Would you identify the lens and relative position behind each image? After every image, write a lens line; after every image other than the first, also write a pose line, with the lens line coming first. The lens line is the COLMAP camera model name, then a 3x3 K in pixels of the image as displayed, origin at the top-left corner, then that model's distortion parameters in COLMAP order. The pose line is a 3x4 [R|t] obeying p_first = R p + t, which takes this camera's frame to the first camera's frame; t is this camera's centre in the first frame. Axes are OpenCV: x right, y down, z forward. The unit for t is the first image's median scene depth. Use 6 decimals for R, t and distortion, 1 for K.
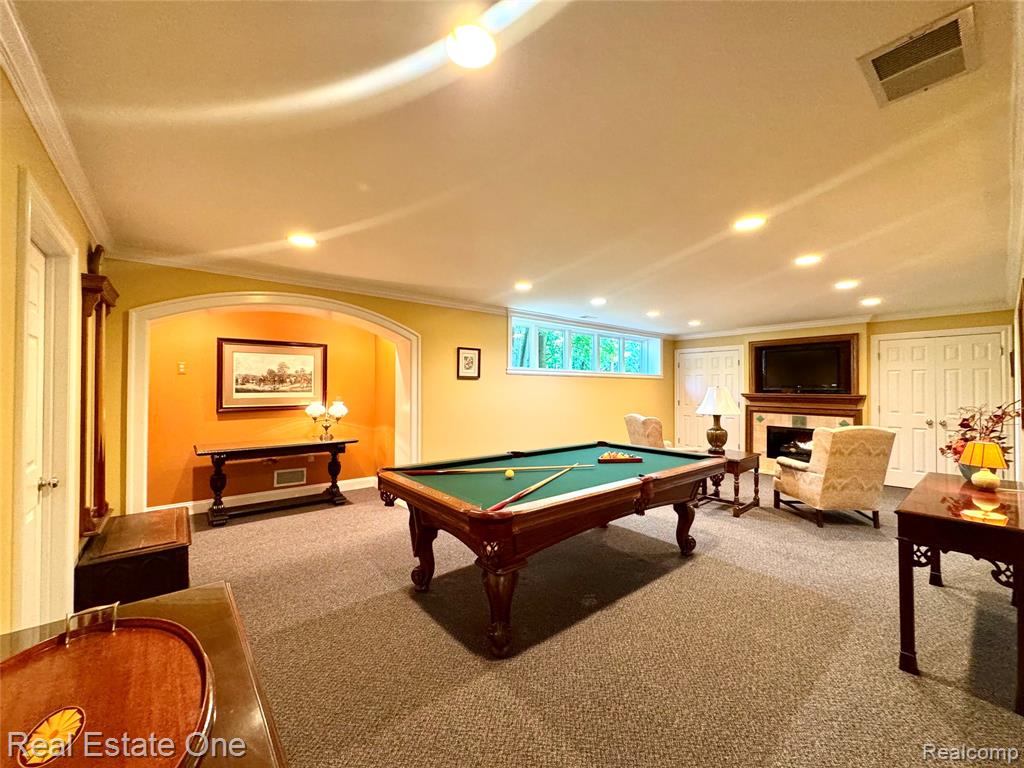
lens RADIAL K [[409.3, 0, 512.0], [0, 409.3, 384.0], [0, 0, 1]] dist [-0.000564, 0.000115]
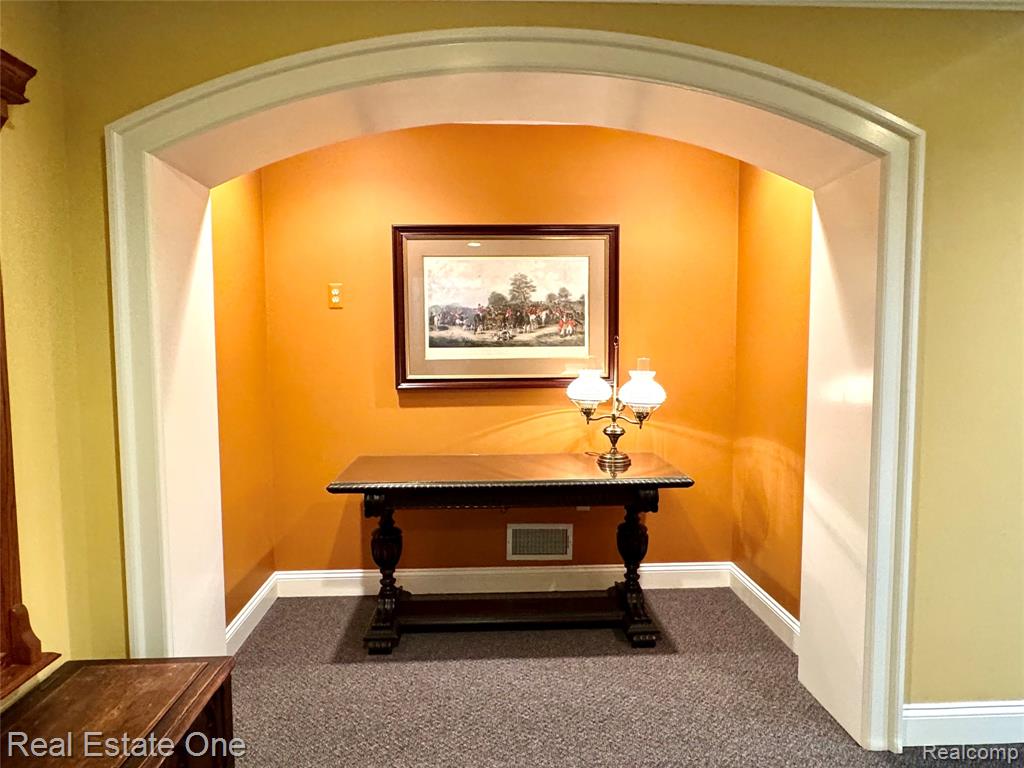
lens RADIAL K [[625.6, 0, 512.0], [0, 625.6, 384.0], [0, 0, 1]] dist [-0.025661, 0.000189]
pose [[0.806304, 0.034158, -0.590514, -0.185497], [0.013623, 0.996994, 0.076271, 0.009944], [0.591344, -0.069542, 0.803415, 0.476527]]
